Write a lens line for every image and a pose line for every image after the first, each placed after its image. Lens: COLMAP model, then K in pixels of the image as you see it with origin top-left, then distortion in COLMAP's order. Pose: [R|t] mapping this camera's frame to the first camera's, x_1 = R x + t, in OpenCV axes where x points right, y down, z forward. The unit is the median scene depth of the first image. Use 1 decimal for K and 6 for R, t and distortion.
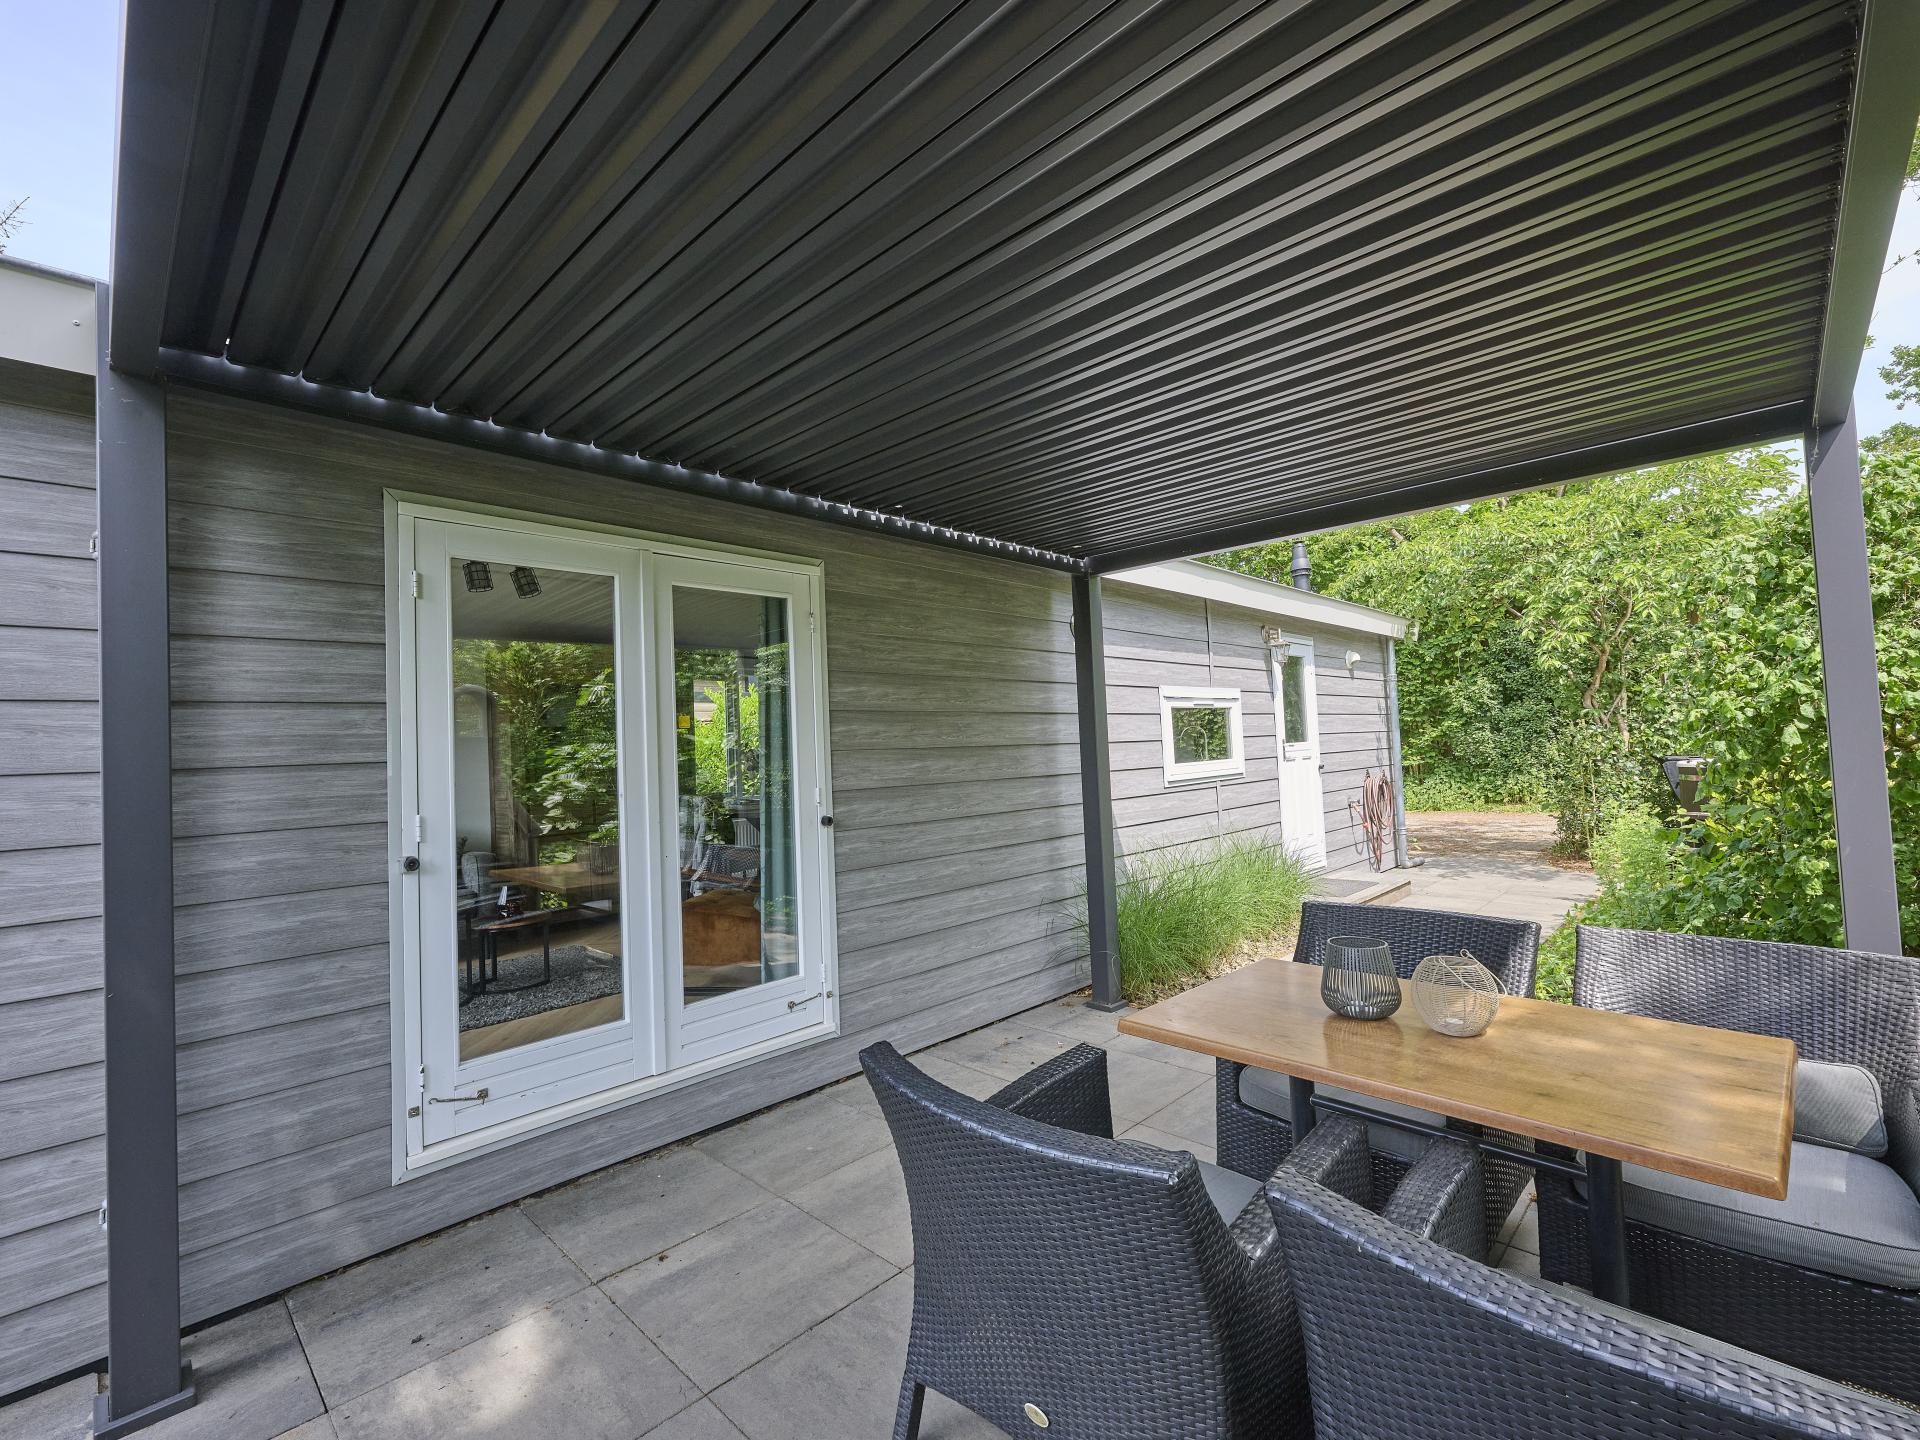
lens RADIAL K [[837.3, 0, 960.0], [0, 837.3, 720.0], [0, 0, 1]] dist [-0.000281, -0.000054]
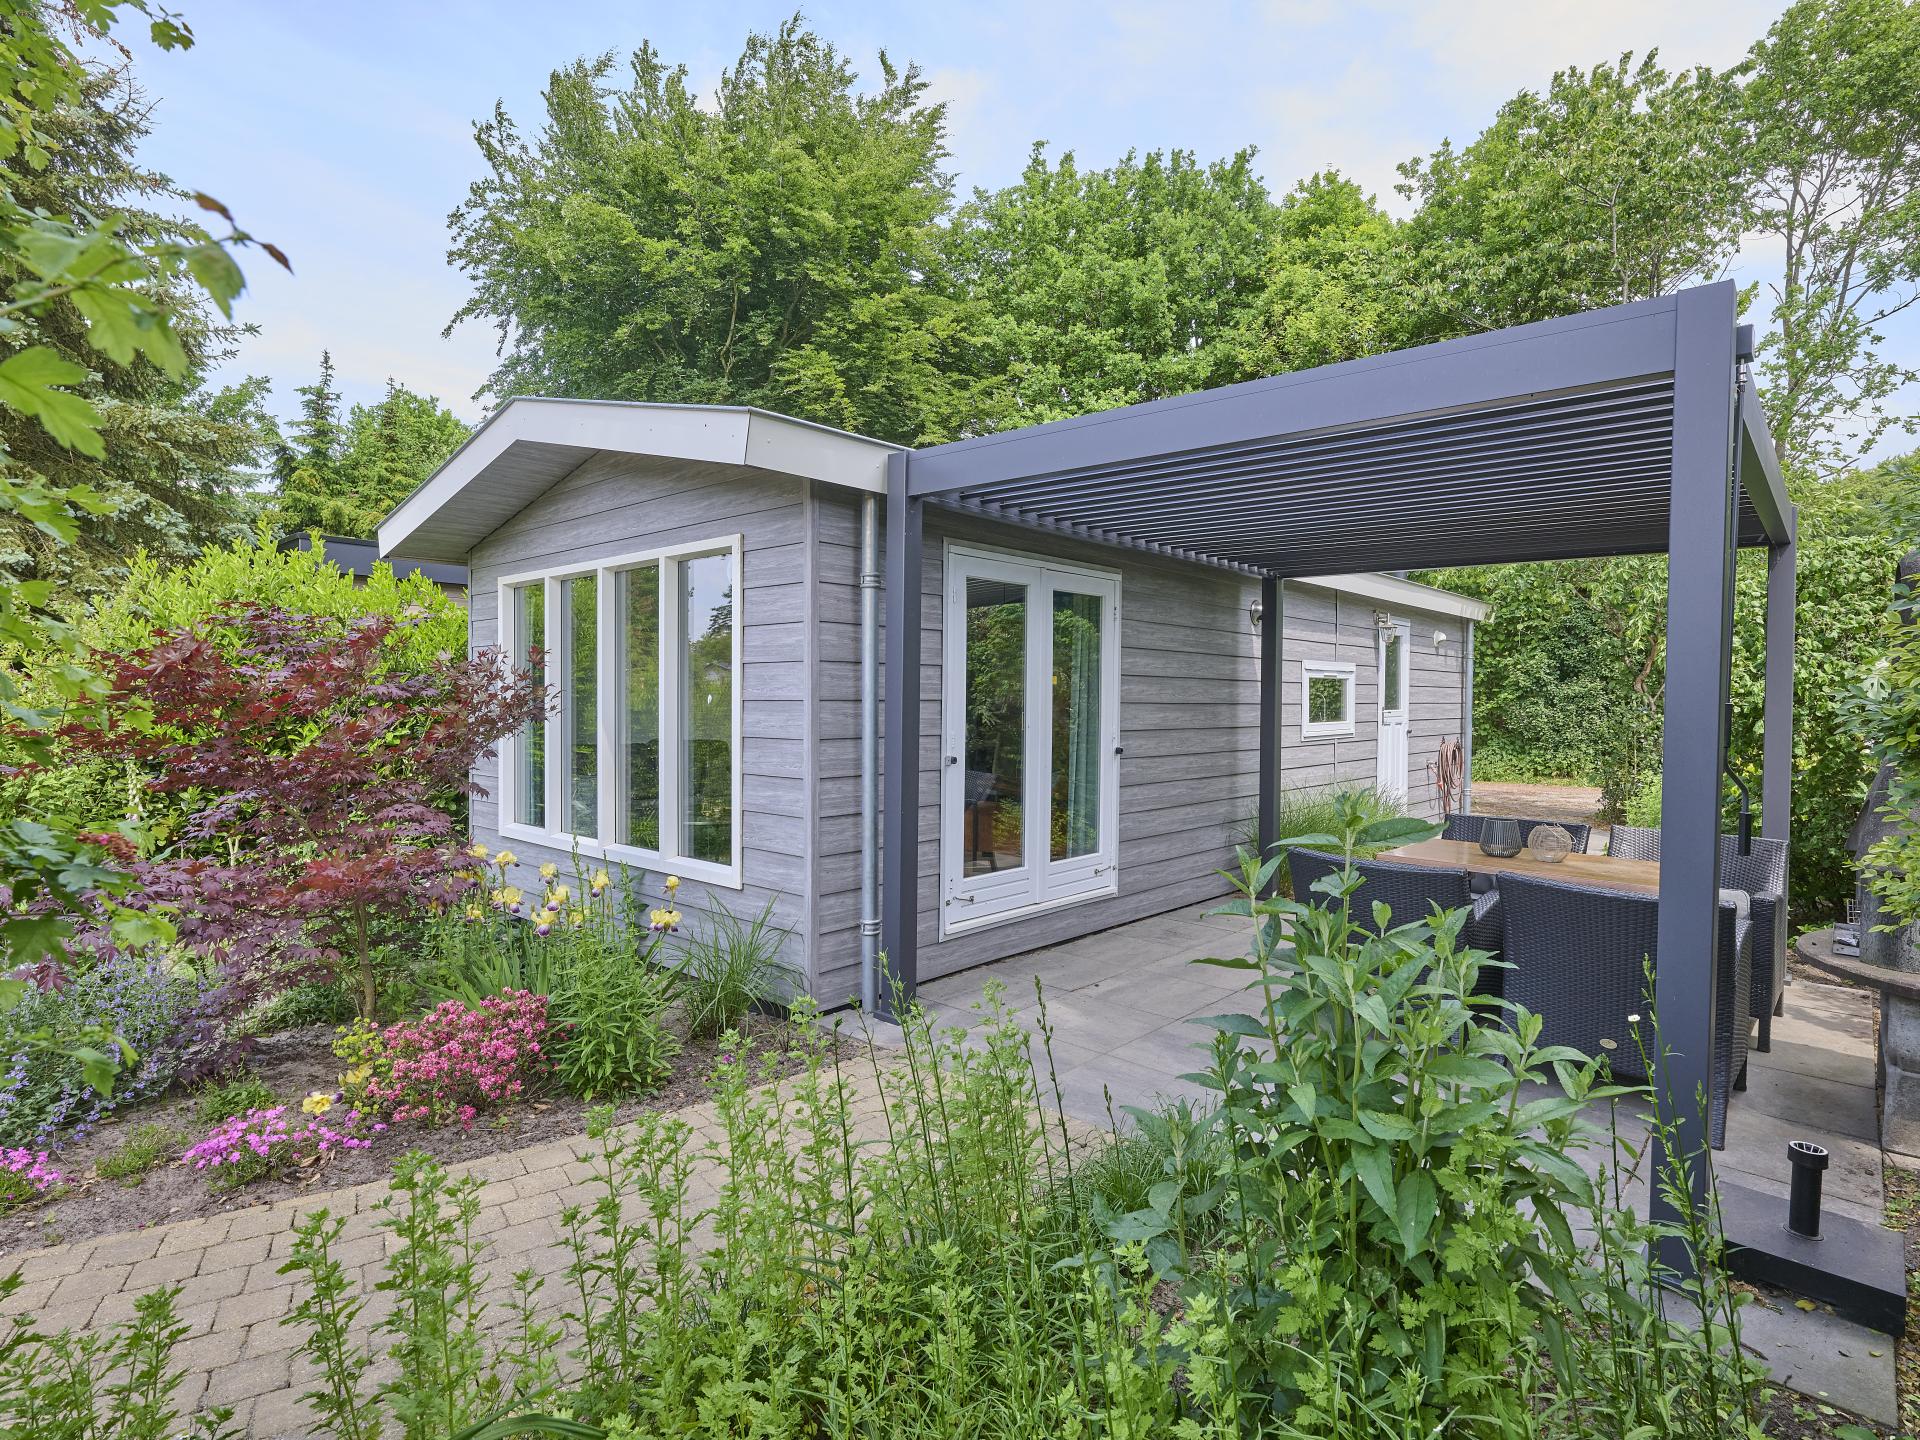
lens RADIAL K [[972.7, 0, 960.0], [0, 972.7, 720.0], [0, 0, 1]] dist [-0.002161, 0.000979]
pose [[0.998125, 0.051132, 0.033638, -0.367408], [-0.053159, 0.996633, 0.062420, -0.017962], [-0.030333, -0.064091, 0.997483, -0.505876]]
